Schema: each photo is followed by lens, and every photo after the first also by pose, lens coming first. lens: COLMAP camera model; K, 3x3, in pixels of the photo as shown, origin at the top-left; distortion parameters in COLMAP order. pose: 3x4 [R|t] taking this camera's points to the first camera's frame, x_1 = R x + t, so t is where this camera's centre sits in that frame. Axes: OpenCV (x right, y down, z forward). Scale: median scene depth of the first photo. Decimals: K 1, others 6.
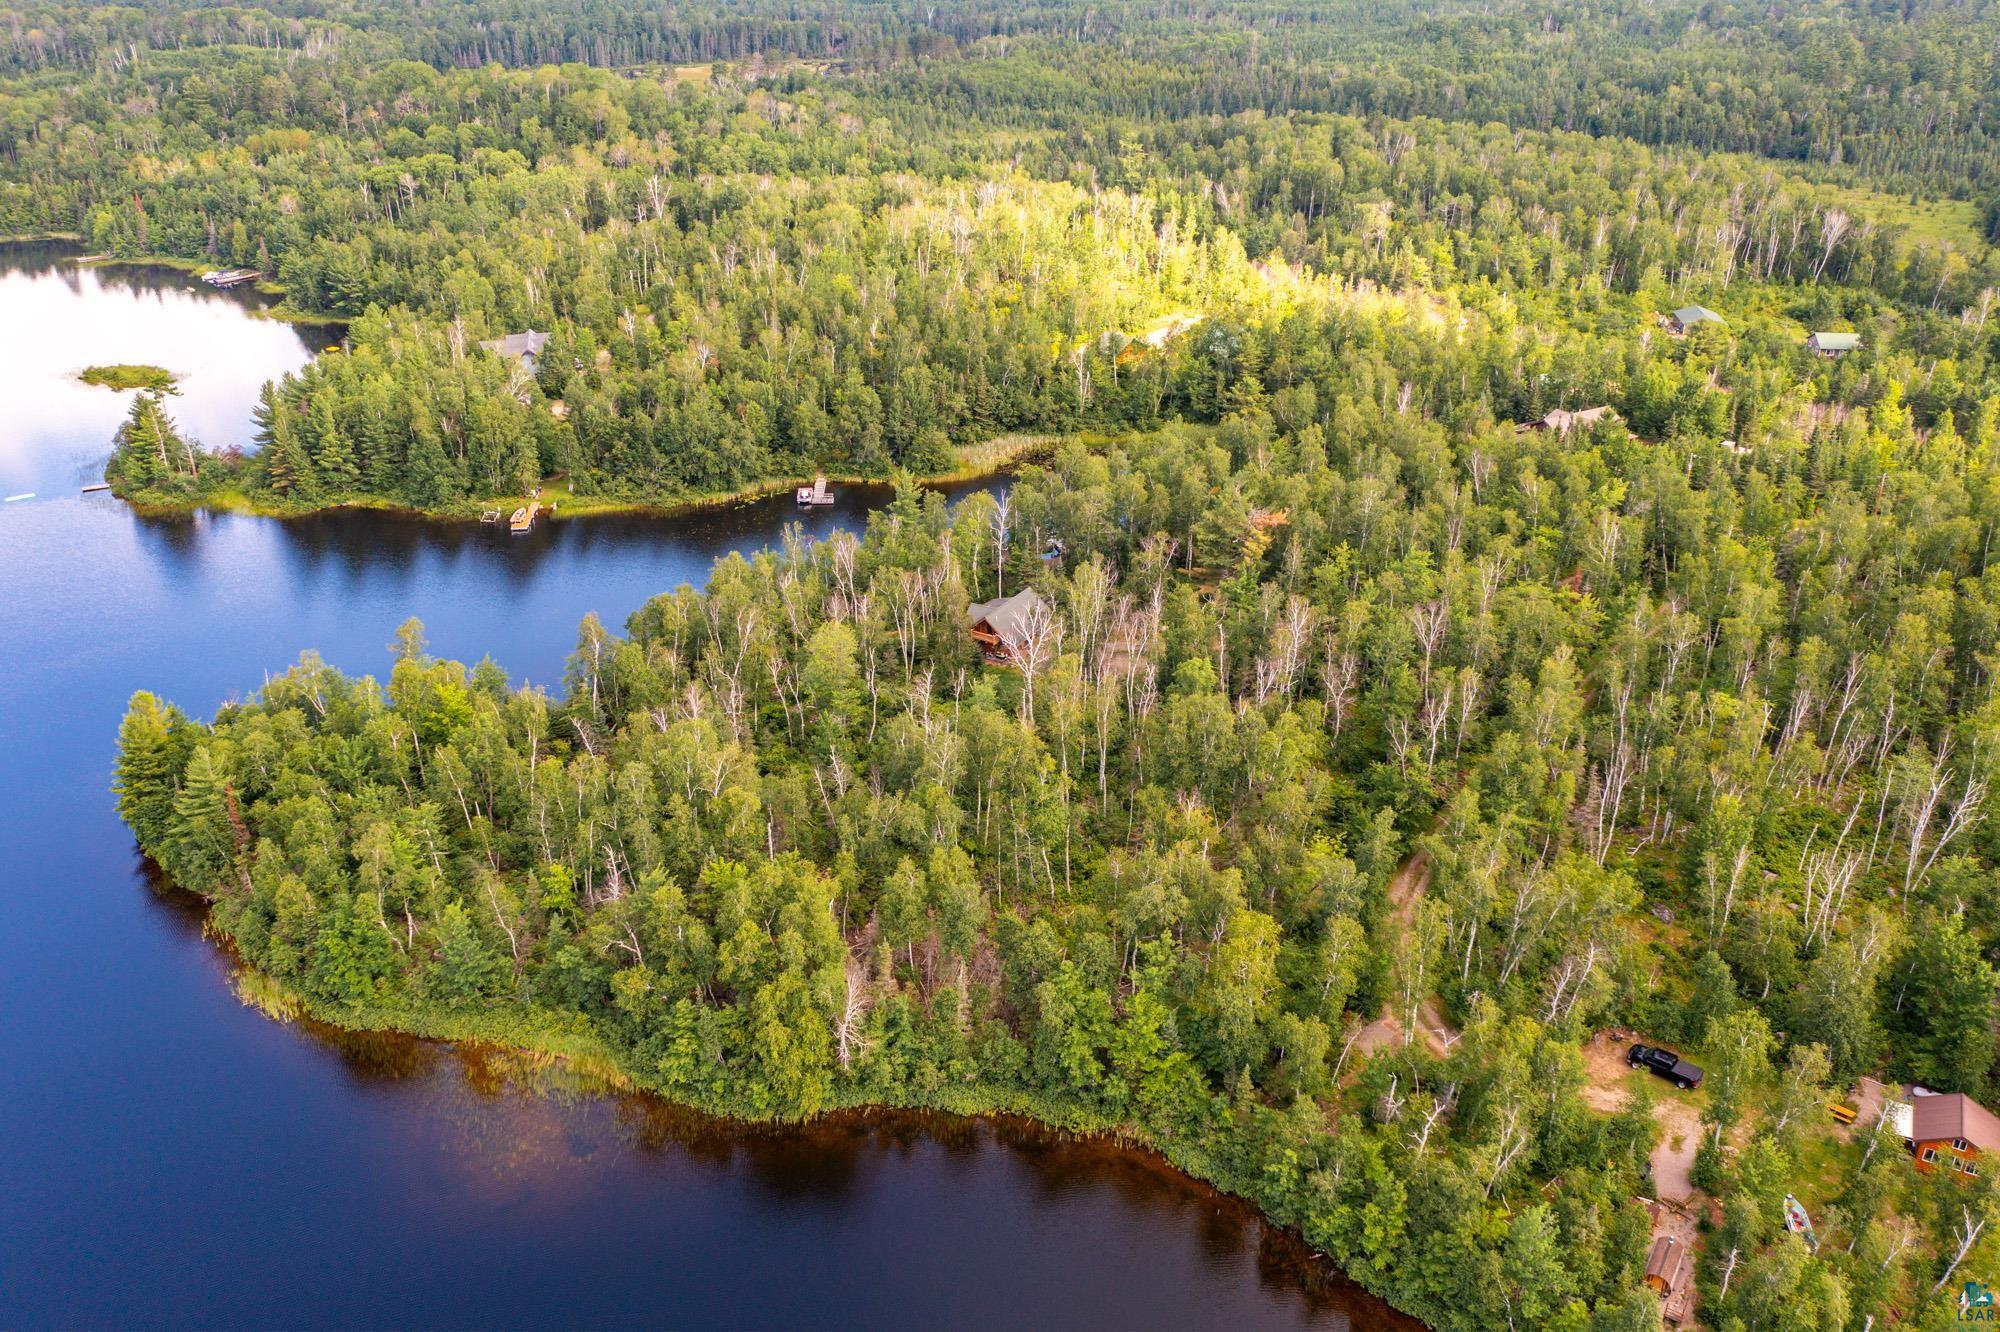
lens RADIAL K [[1601.9, 0, 1000.0], [0, 1601.9, 666.0], [0, 0, 1]] dist [-0.005616, -0.008529]
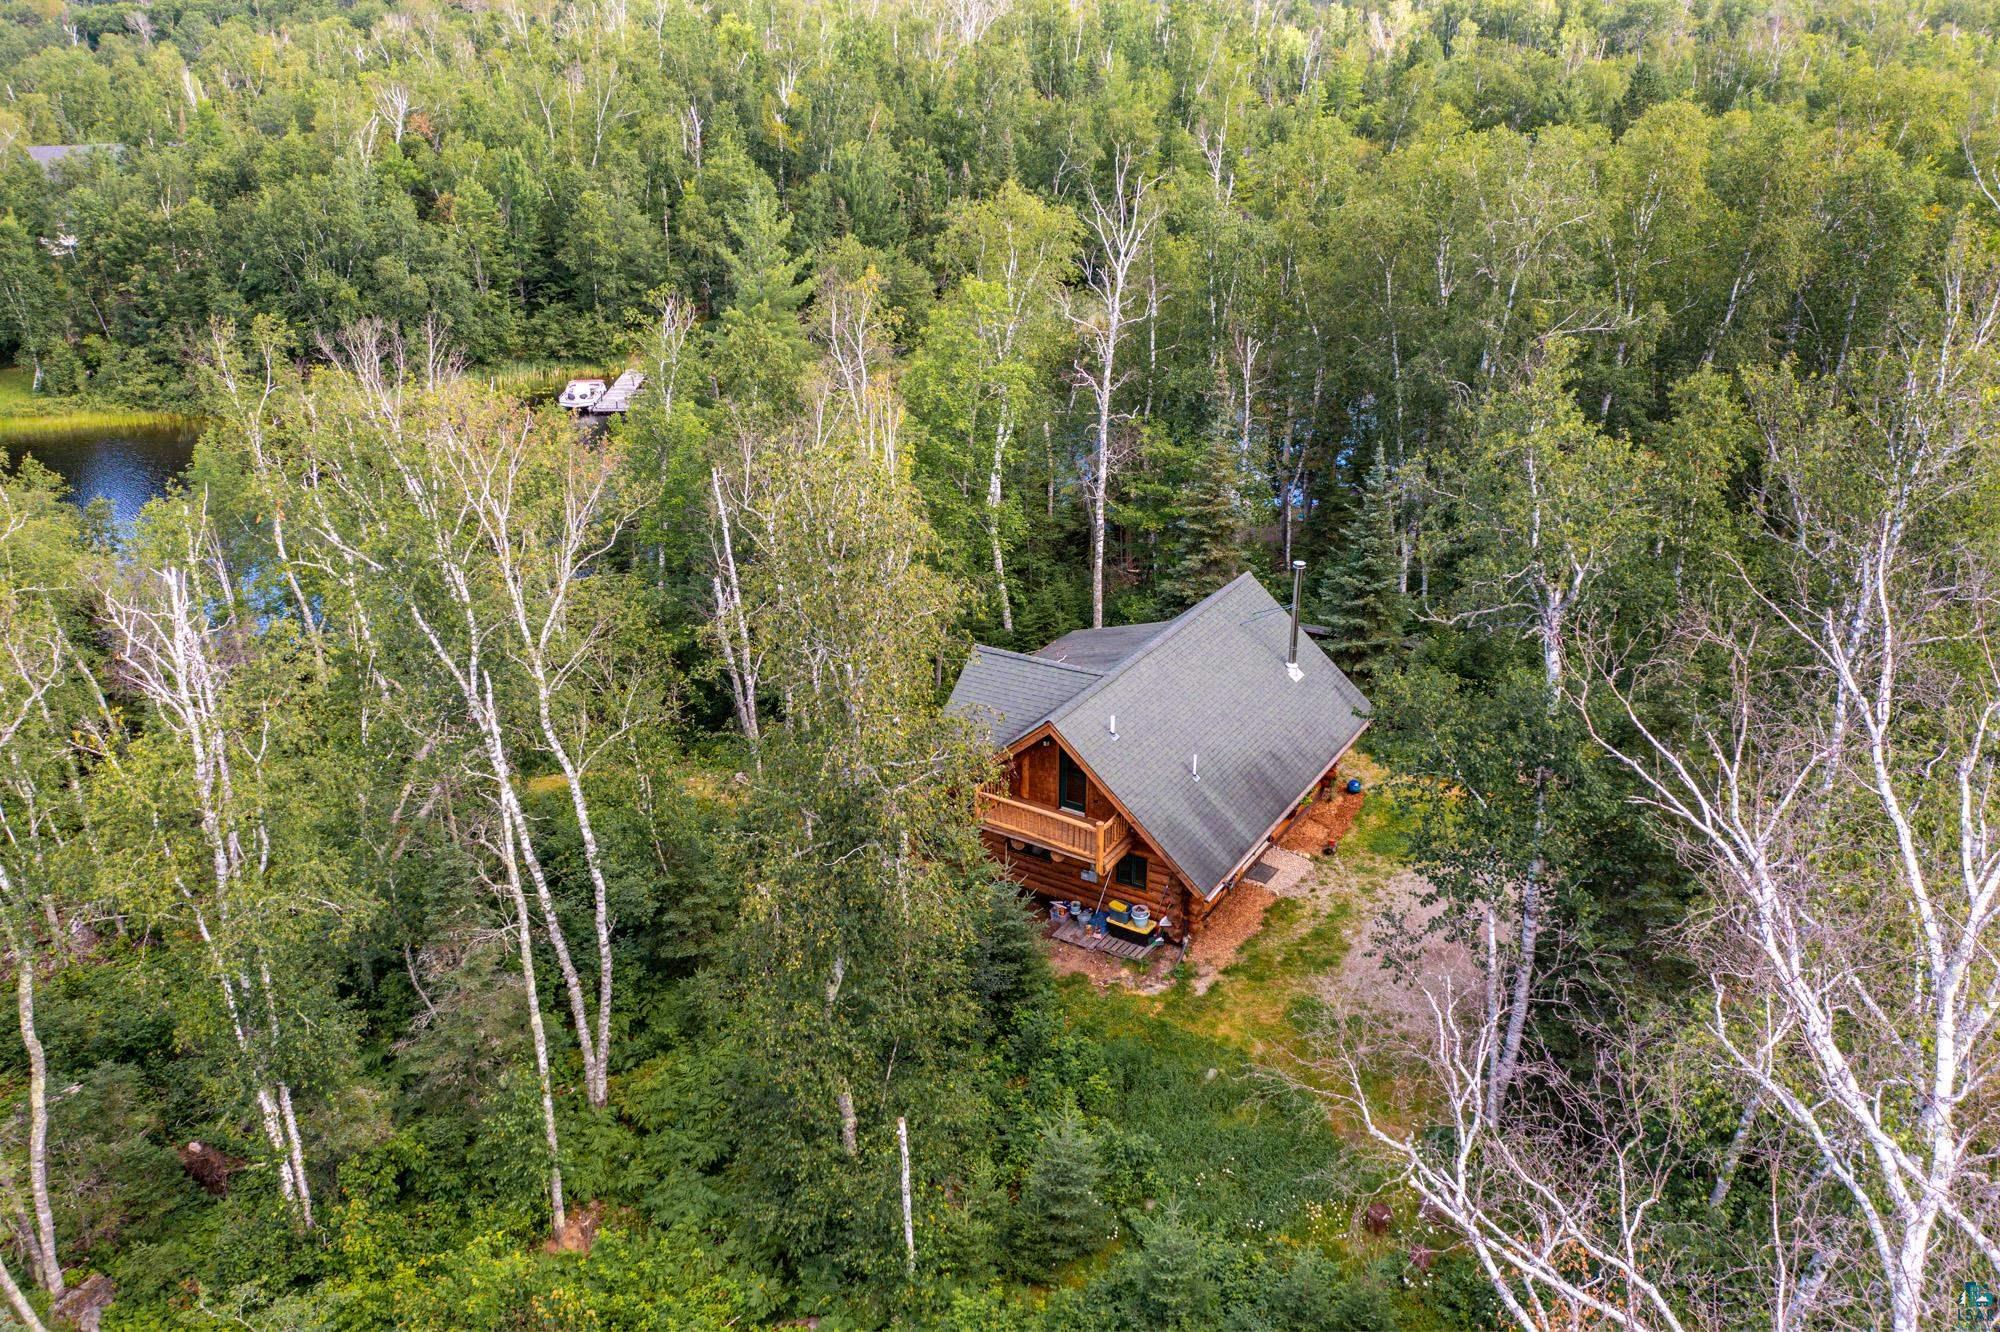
lens RADIAL K [[1601.9, 0, 1000.0], [0, 1601.9, 666.0], [0, 0, 1]] dist [-0.005616, -0.008529]
pose [[0.999932, 0.004701, -0.010631, -0.009619], [-0.005113, 0.999222, -0.039094, -0.021534], [0.010439, 0.039145, 0.999179, 0.597553]]
